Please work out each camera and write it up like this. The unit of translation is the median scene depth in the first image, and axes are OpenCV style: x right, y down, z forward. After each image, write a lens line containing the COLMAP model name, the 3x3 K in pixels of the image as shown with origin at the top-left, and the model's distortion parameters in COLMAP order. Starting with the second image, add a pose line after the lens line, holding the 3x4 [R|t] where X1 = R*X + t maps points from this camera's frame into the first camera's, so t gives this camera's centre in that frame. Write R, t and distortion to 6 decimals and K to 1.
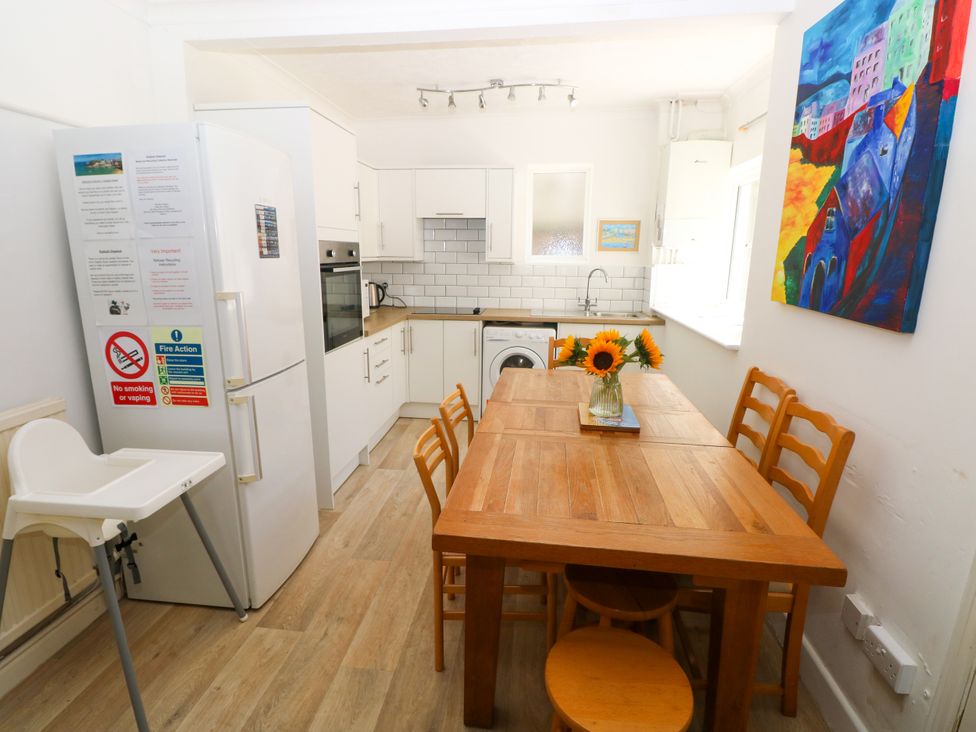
lens RADIAL K [[506.4, 0, 484.1], [0, 506.4, 357.3], [0, 0, 1]] dist [0.000915, -0.015761]
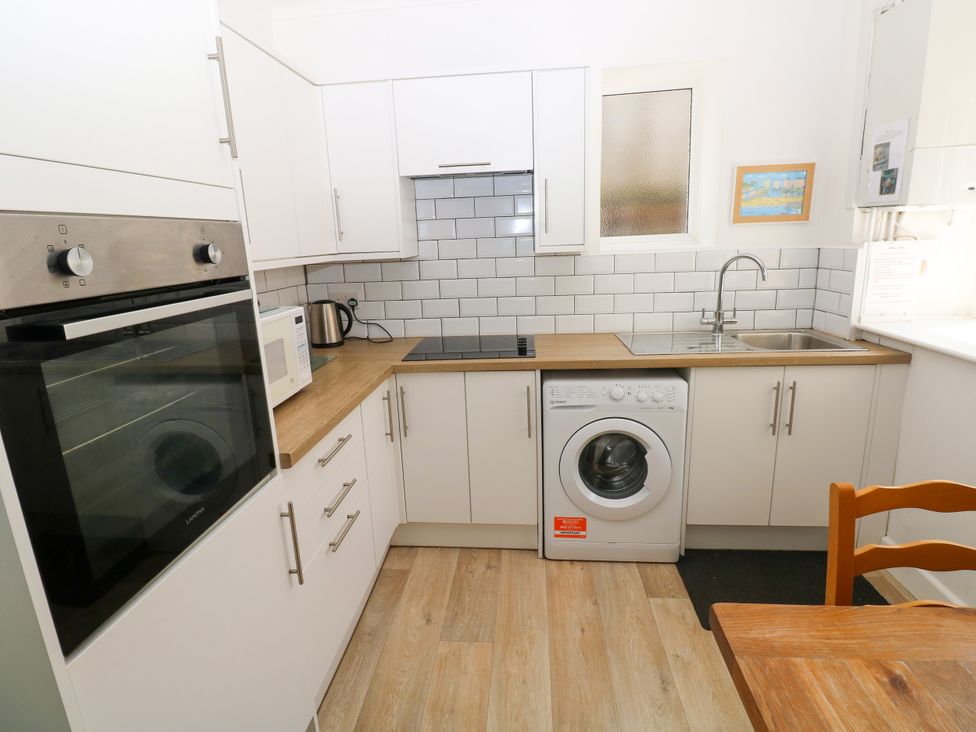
lens RADIAL K [[506.4, 0, 484.1], [0, 506.4, 357.3], [0, 0, 1]] dist [0.000915, -0.015761]
pose [[0.998426, -0.054223, 0.014303, -0.149018], [0.053868, 0.998256, 0.024134, -0.221365], [-0.015587, -0.023326, 0.999606, 1.081647]]
